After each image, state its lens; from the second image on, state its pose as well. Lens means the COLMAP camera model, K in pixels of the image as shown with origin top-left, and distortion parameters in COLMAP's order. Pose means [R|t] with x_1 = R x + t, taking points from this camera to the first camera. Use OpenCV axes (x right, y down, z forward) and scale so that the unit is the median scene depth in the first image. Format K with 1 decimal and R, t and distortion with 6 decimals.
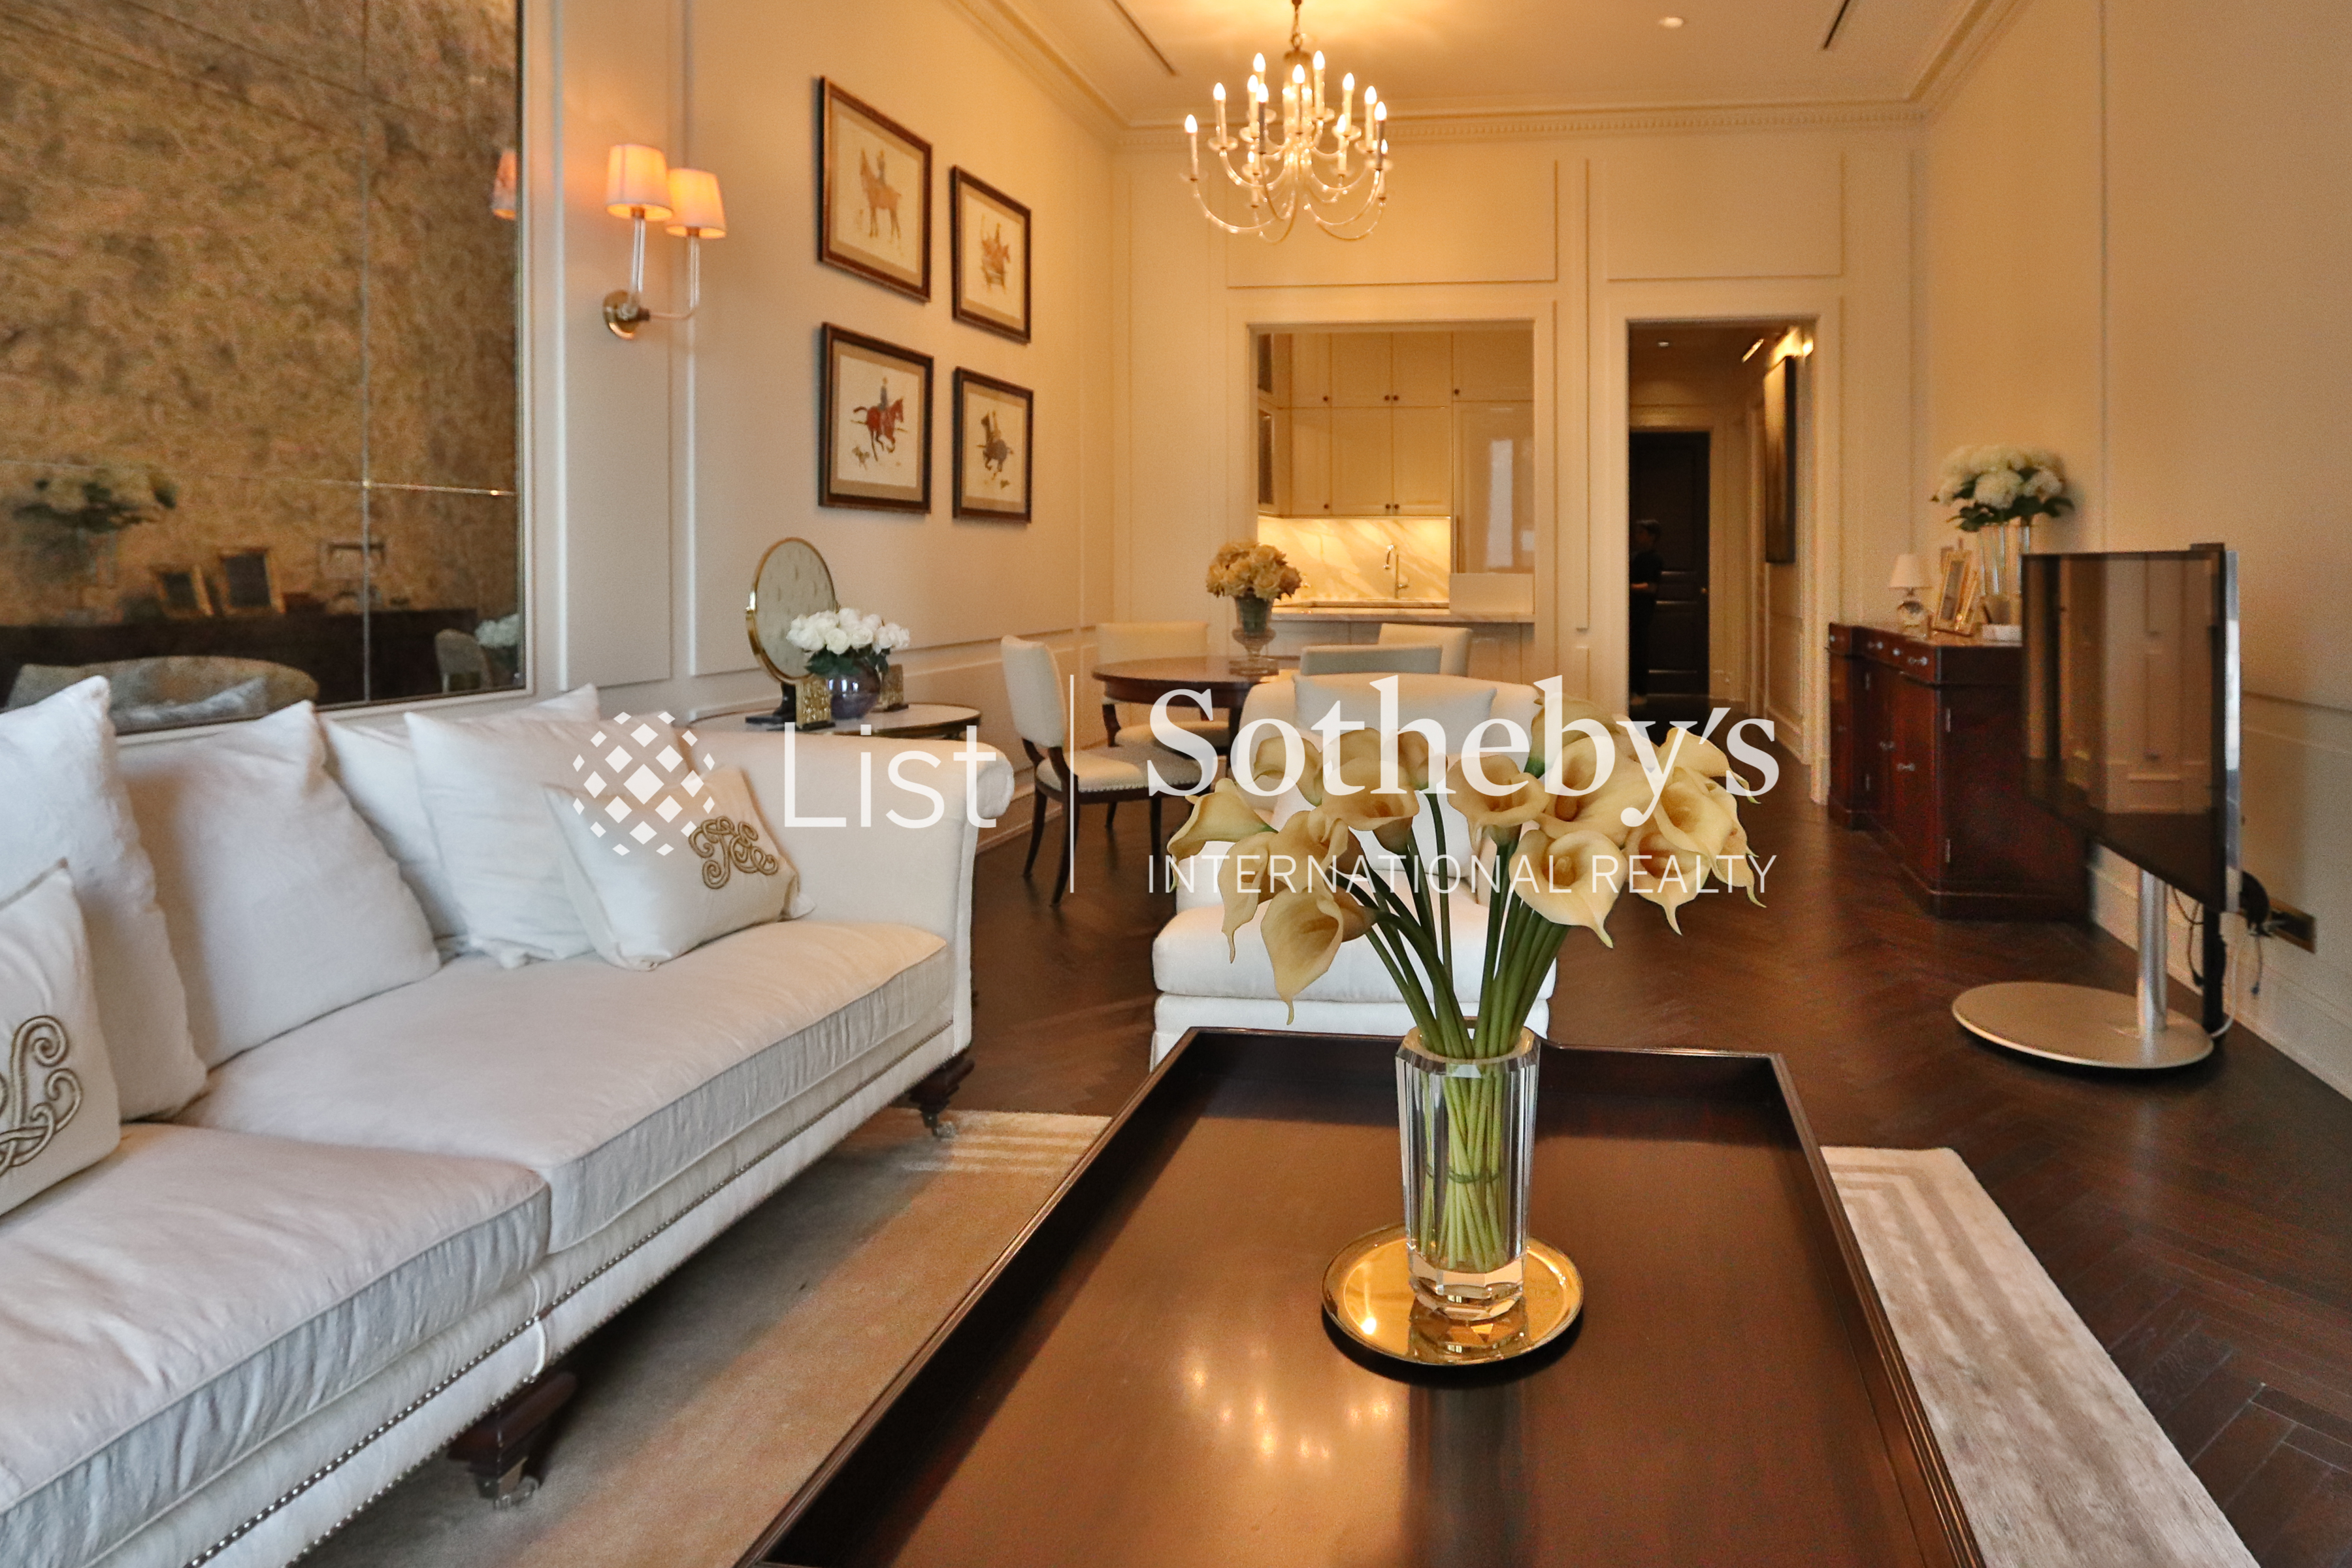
lens RADIAL K [[1235.0, 0, 1223.2], [0, 1235.0, 589.4], [0, 0, 1]] dist [-0.008176, -0.002269]
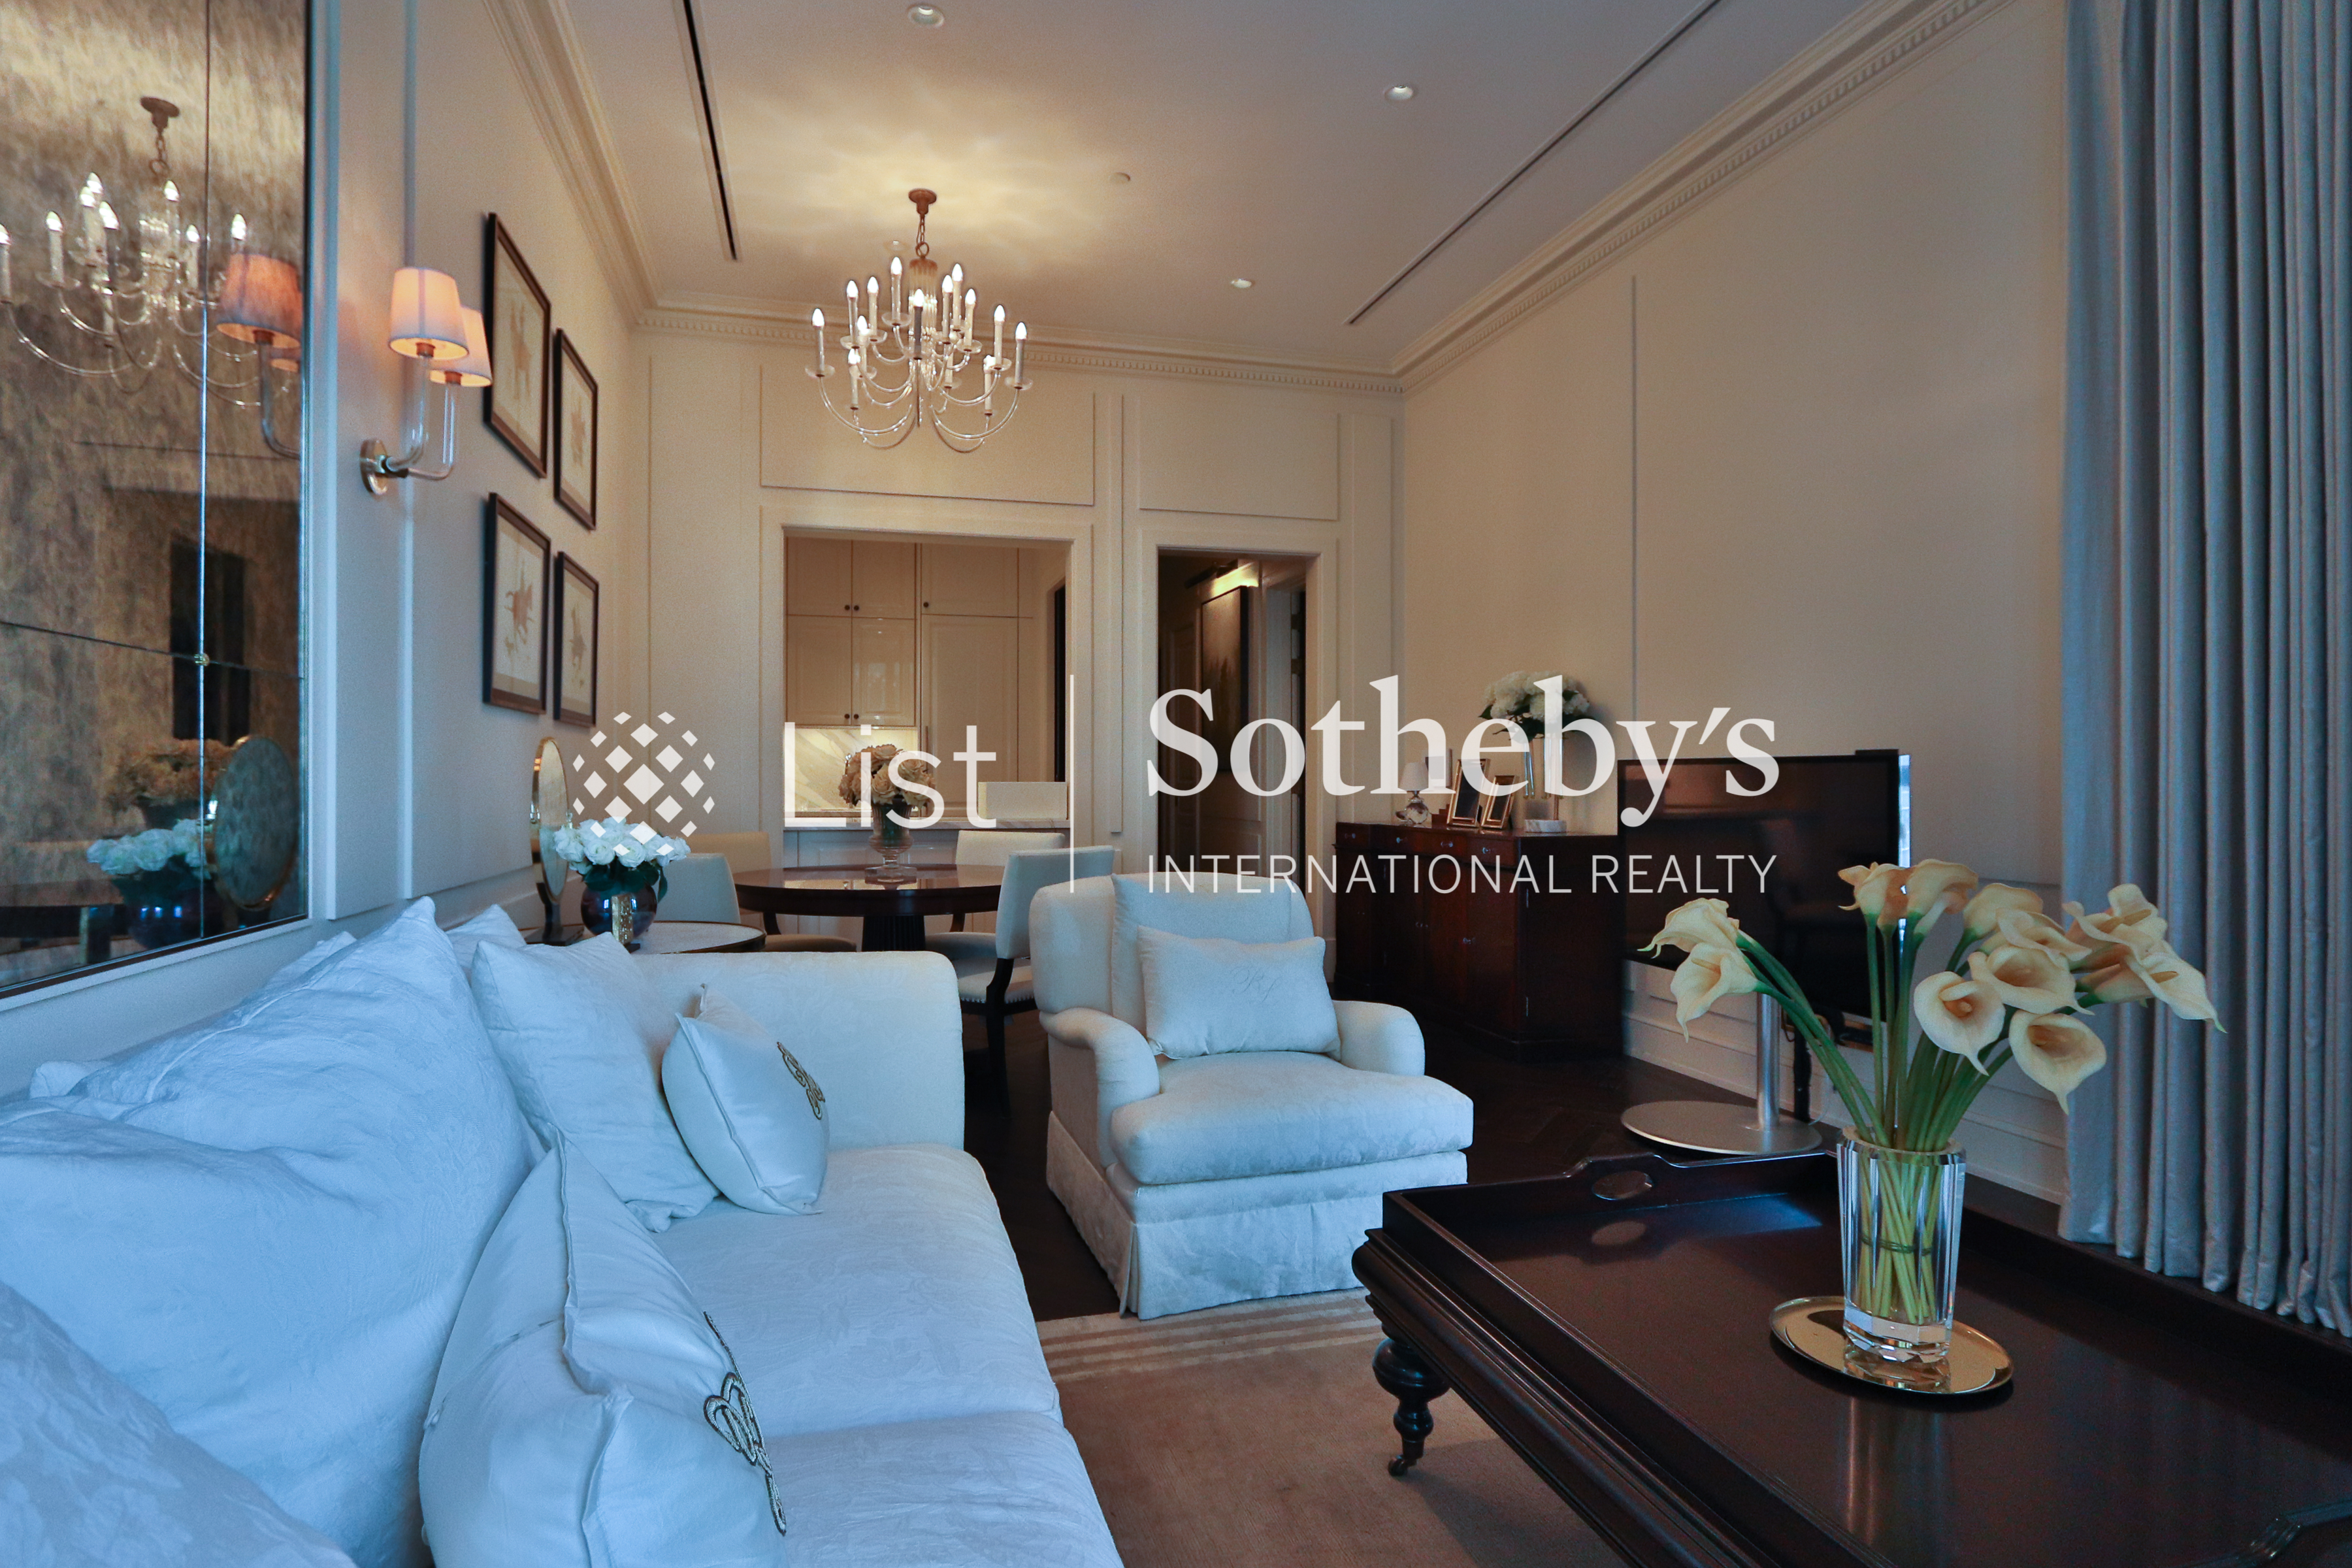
lens RADIAL K [[1235.0, 0, 1130.5], [0, 1235.0, 761.7], [0, 0, 1]] dist [-0.008176, -0.002269]
pose [[0.921290, 0.002065, 0.388870, -0.217105], [0.010067, 0.999524, -0.029158, 0.003737], [-0.388745, 0.030778, 0.920831, 0.027671]]
